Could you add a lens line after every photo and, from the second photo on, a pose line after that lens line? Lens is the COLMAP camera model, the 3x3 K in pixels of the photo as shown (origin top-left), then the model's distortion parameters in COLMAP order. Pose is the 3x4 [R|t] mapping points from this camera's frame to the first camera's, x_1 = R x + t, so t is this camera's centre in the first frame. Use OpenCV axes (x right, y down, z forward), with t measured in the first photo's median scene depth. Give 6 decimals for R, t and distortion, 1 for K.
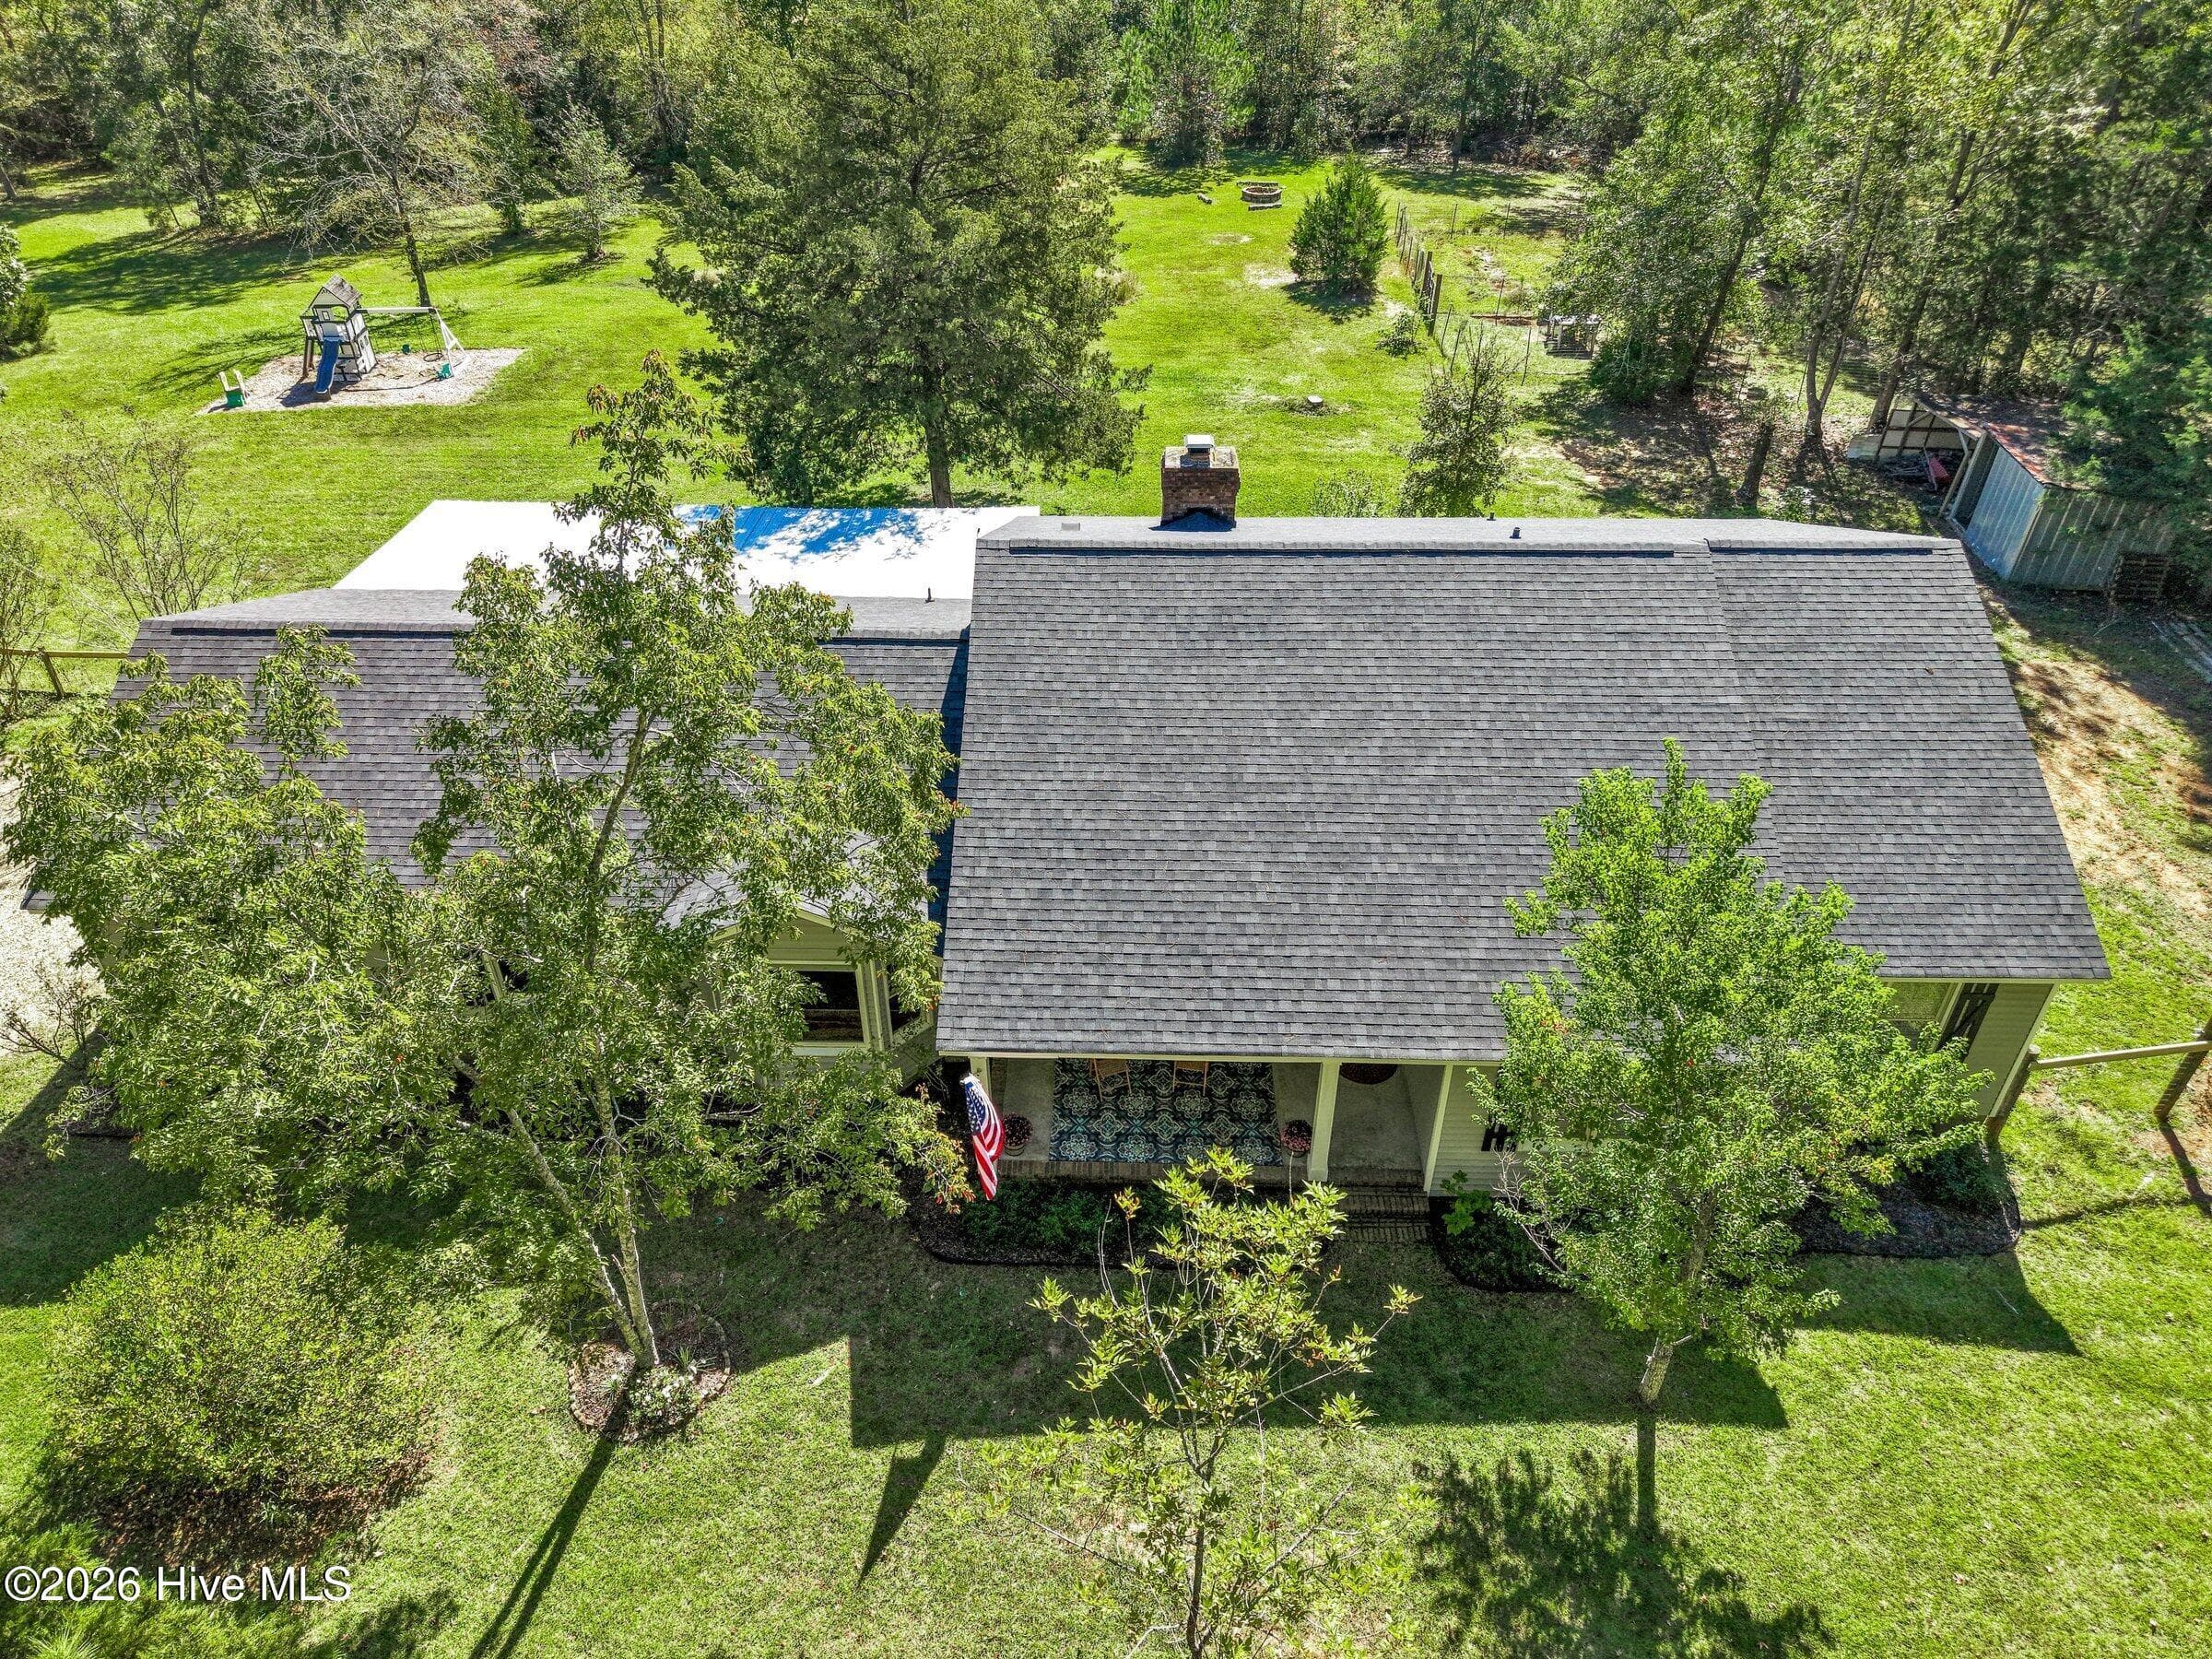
lens RADIAL K [[1542.2, 0, 1106.0], [0, 1542.2, 829.5], [0, 0, 1]] dist [0.004274, -0.001595]
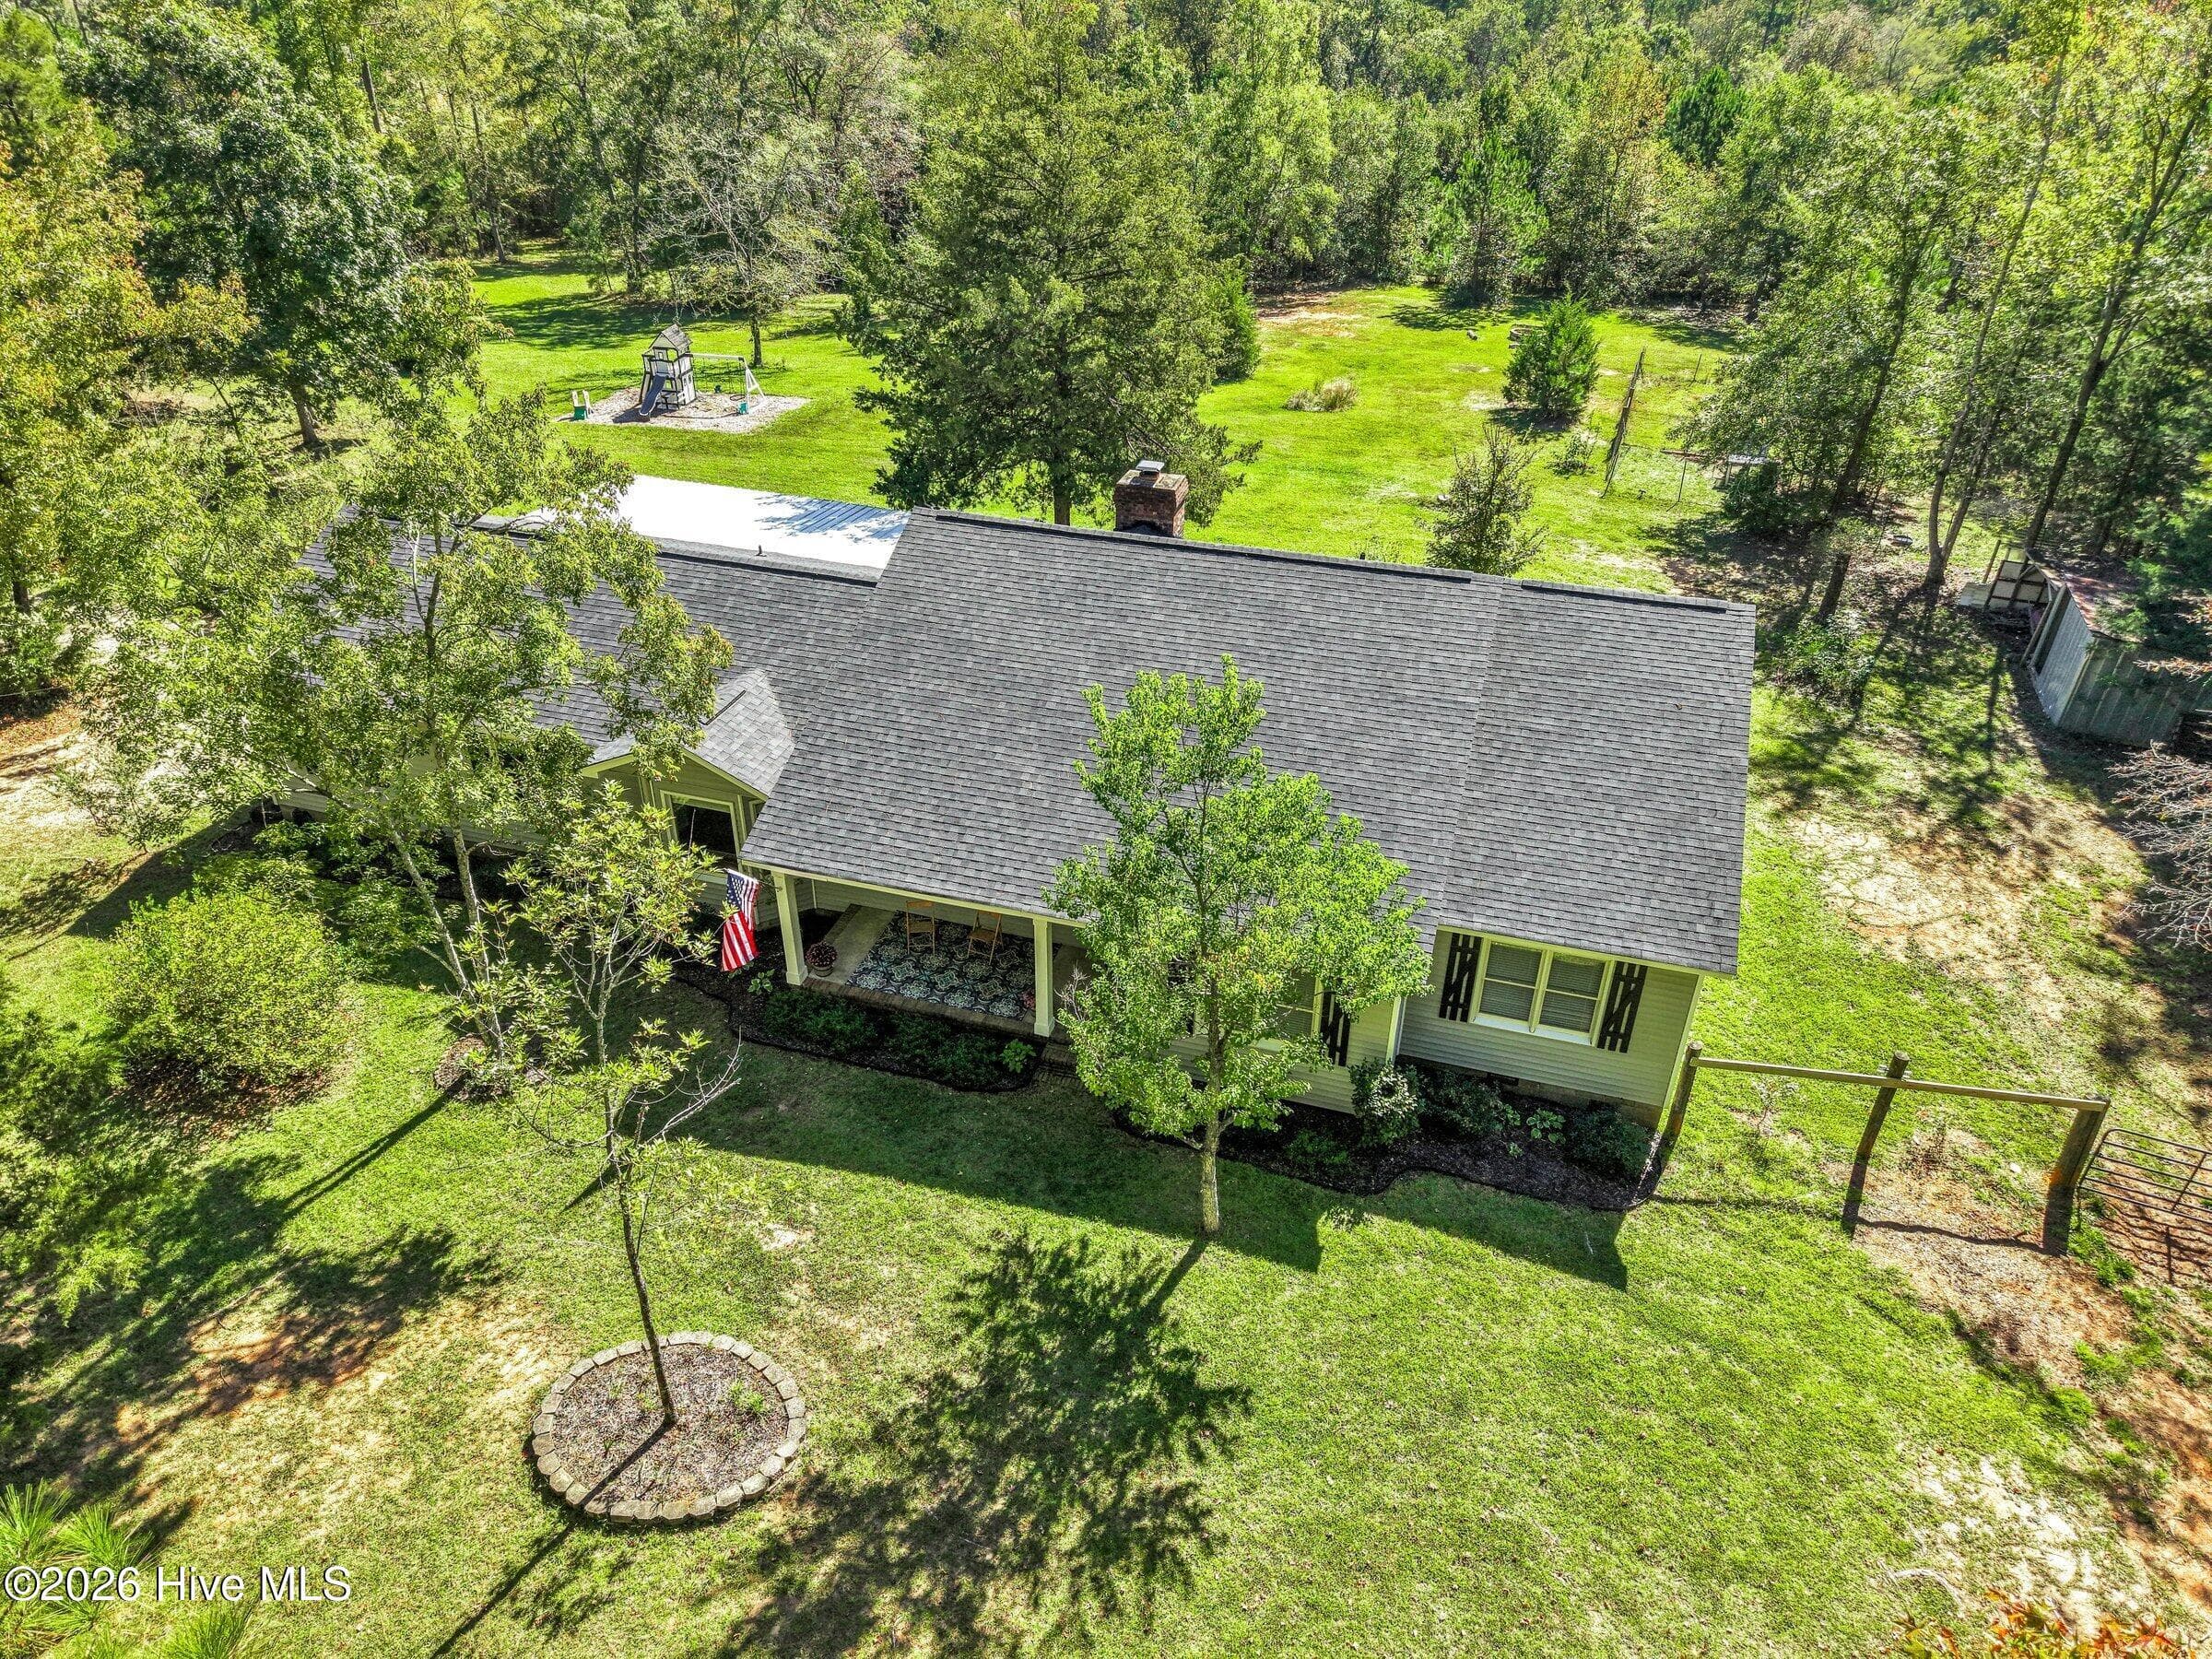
lens RADIAL K [[1513.9, 0, 1106.0], [0, 1513.9, 829.5], [0, 0, 1]] dist [0.007569, -0.001760]
pose [[0.961771, 0.152083, -0.227745, 0.235621], [-0.169789, 0.983642, -0.060168, 0.071566], [0.214869, 0.096536, 0.971860, -0.086151]]
